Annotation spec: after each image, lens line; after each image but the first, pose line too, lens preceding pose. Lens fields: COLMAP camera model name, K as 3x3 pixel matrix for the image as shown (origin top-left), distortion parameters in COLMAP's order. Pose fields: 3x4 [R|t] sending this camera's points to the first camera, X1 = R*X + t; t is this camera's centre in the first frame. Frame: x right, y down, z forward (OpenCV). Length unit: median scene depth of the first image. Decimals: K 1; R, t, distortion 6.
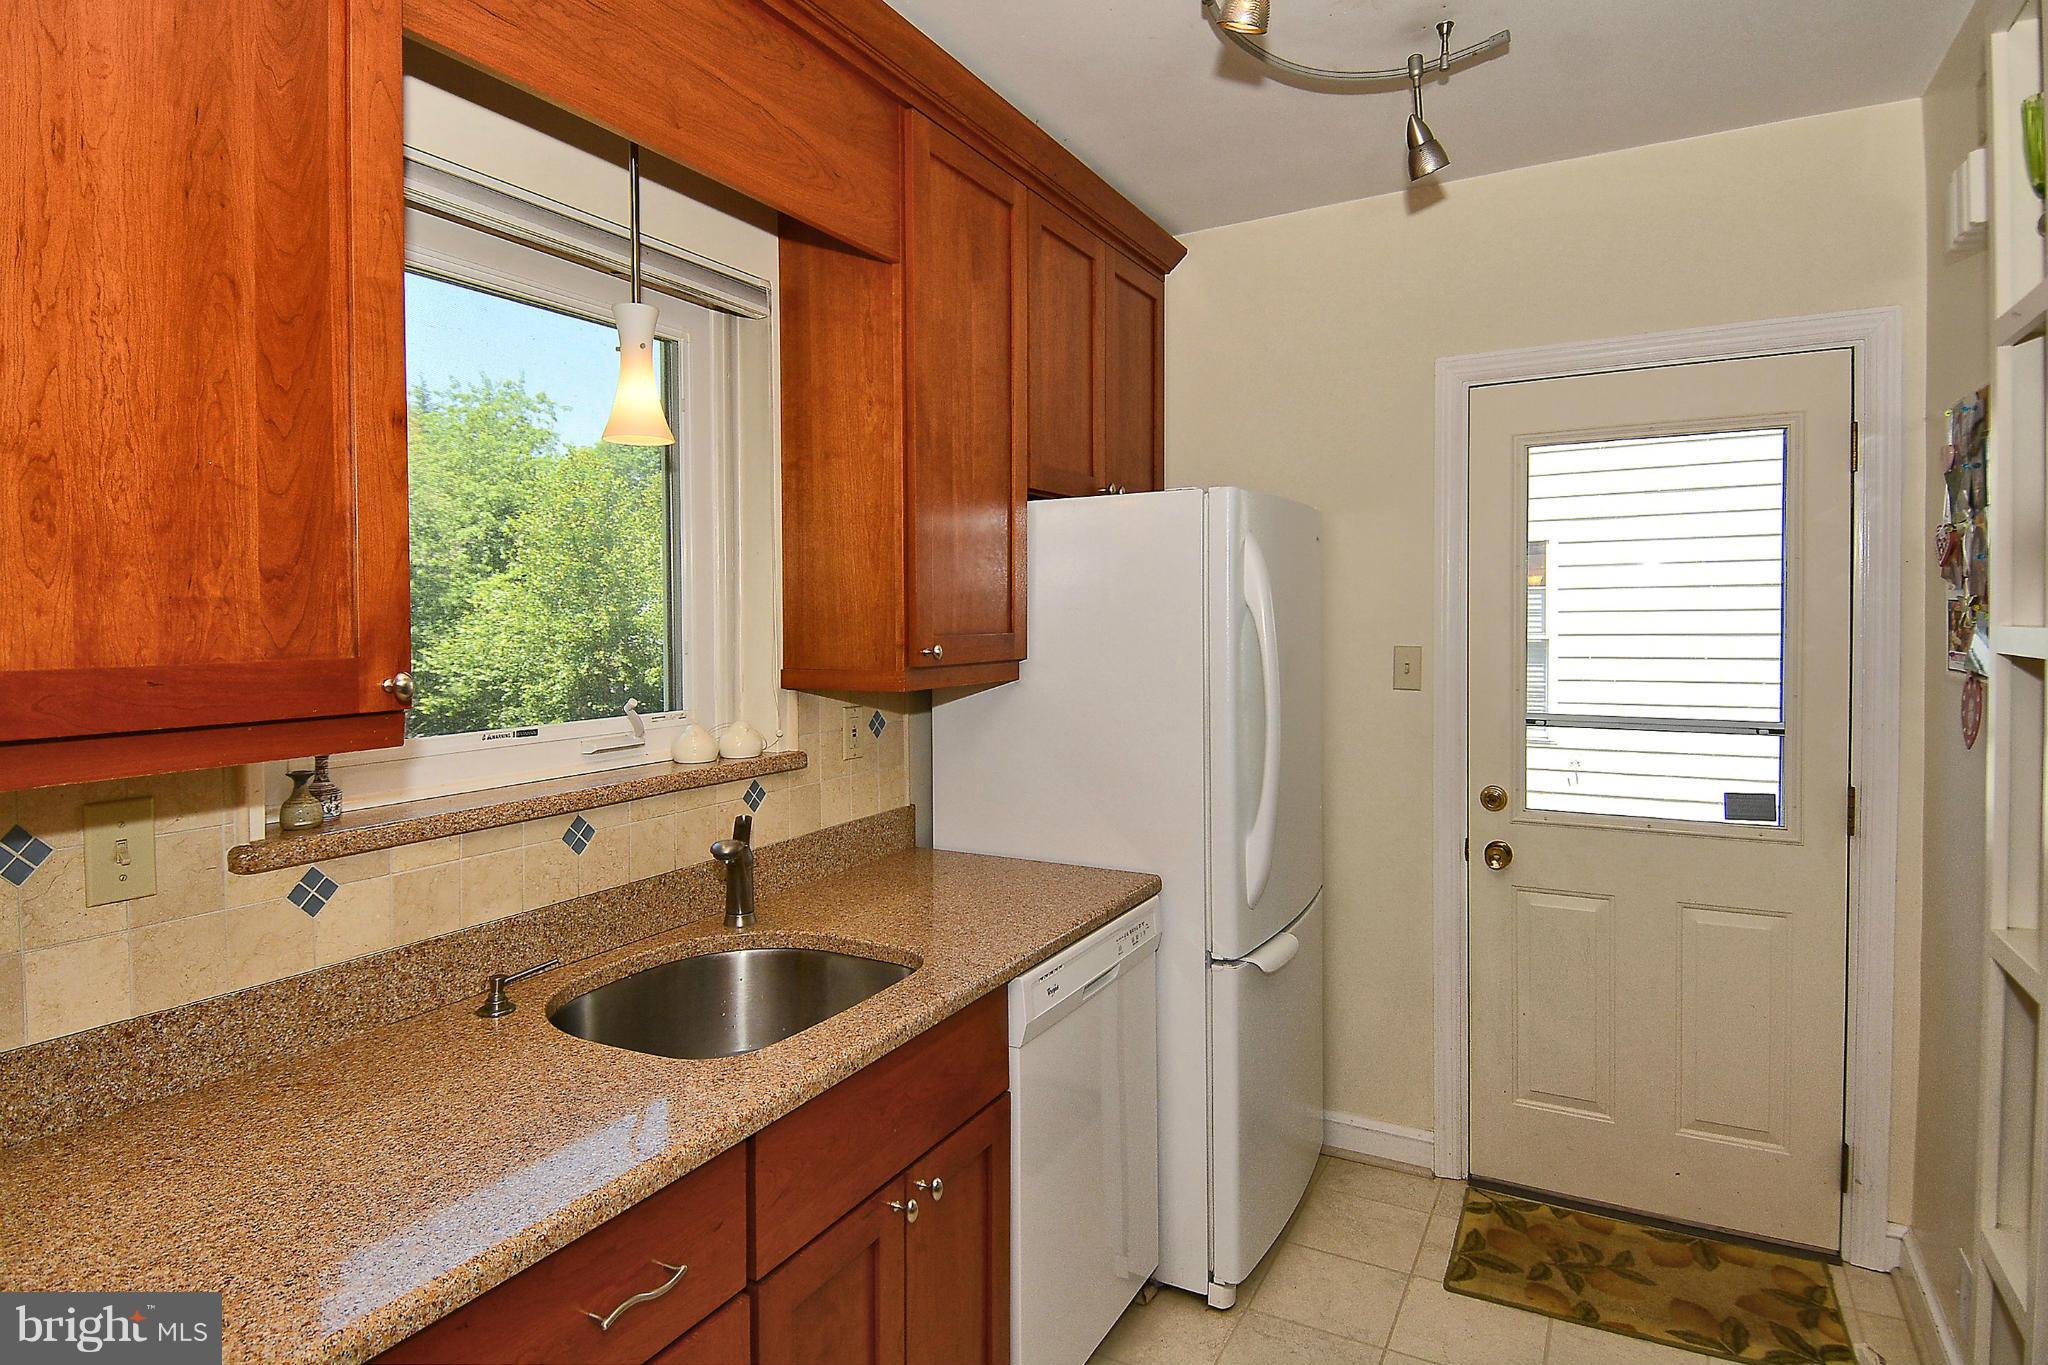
lens RADIAL K [[1154.9, 0, 1029.2], [0, 1154.9, 648.7], [0, 0, 1]] dist [0.025964, -0.000409]
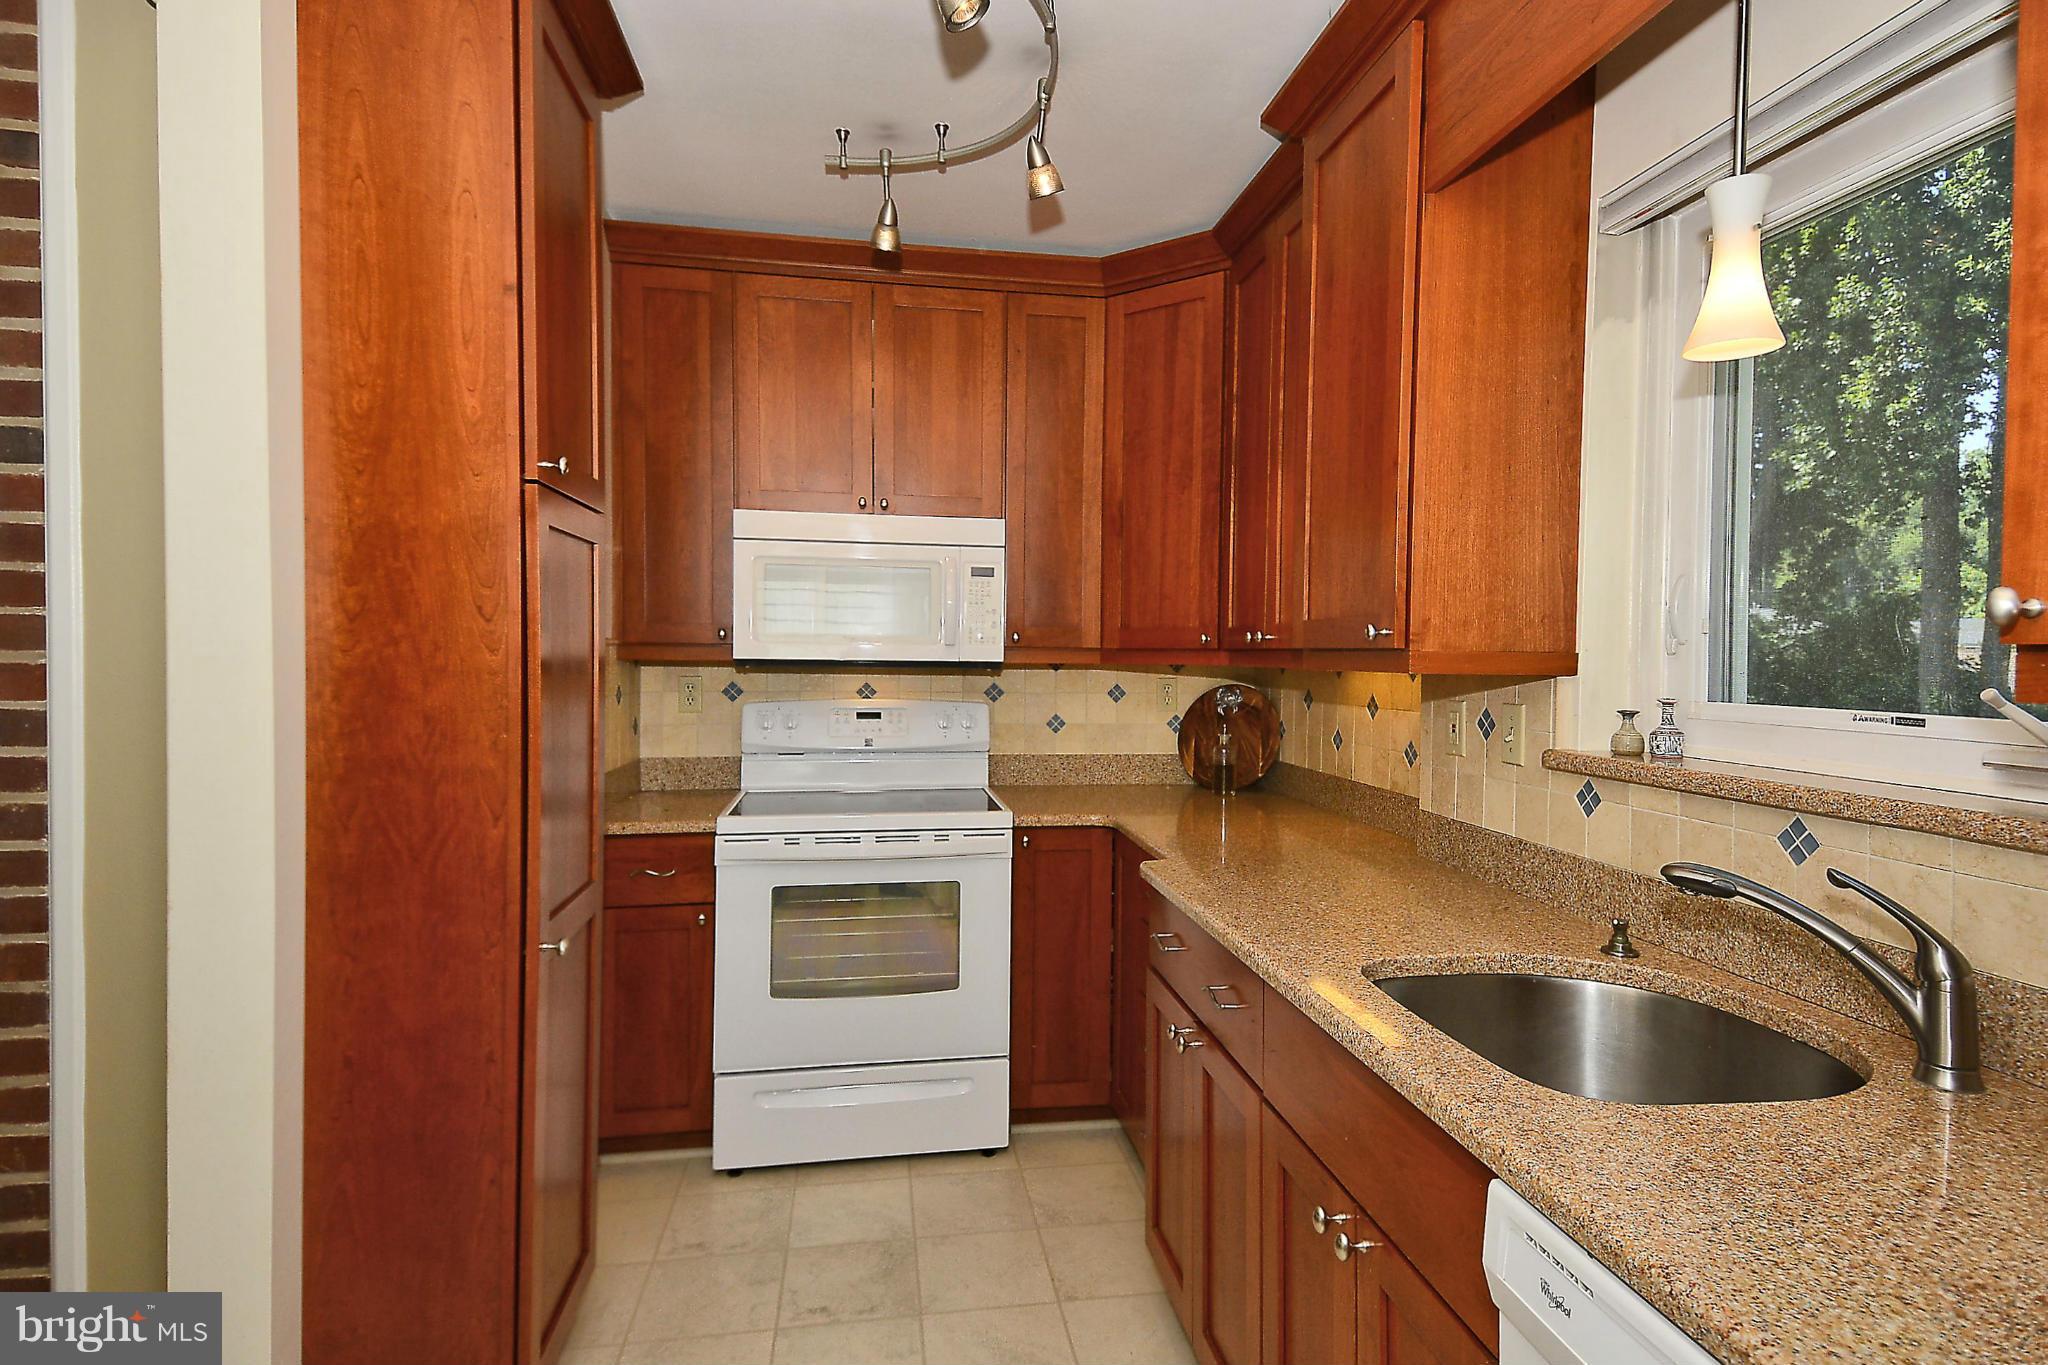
lens RADIAL K [[1064.1, 0, 1051.5], [0, 1064.1, 680.2], [0, 0, 1]] dist [0.052258, -0.042445]
pose [[-0.789159, 0.020180, -0.613857, 0.513114], [-0.018324, 0.998242, 0.056373, 0.016539], [0.613915, 0.055735, -0.787402, 1.350597]]
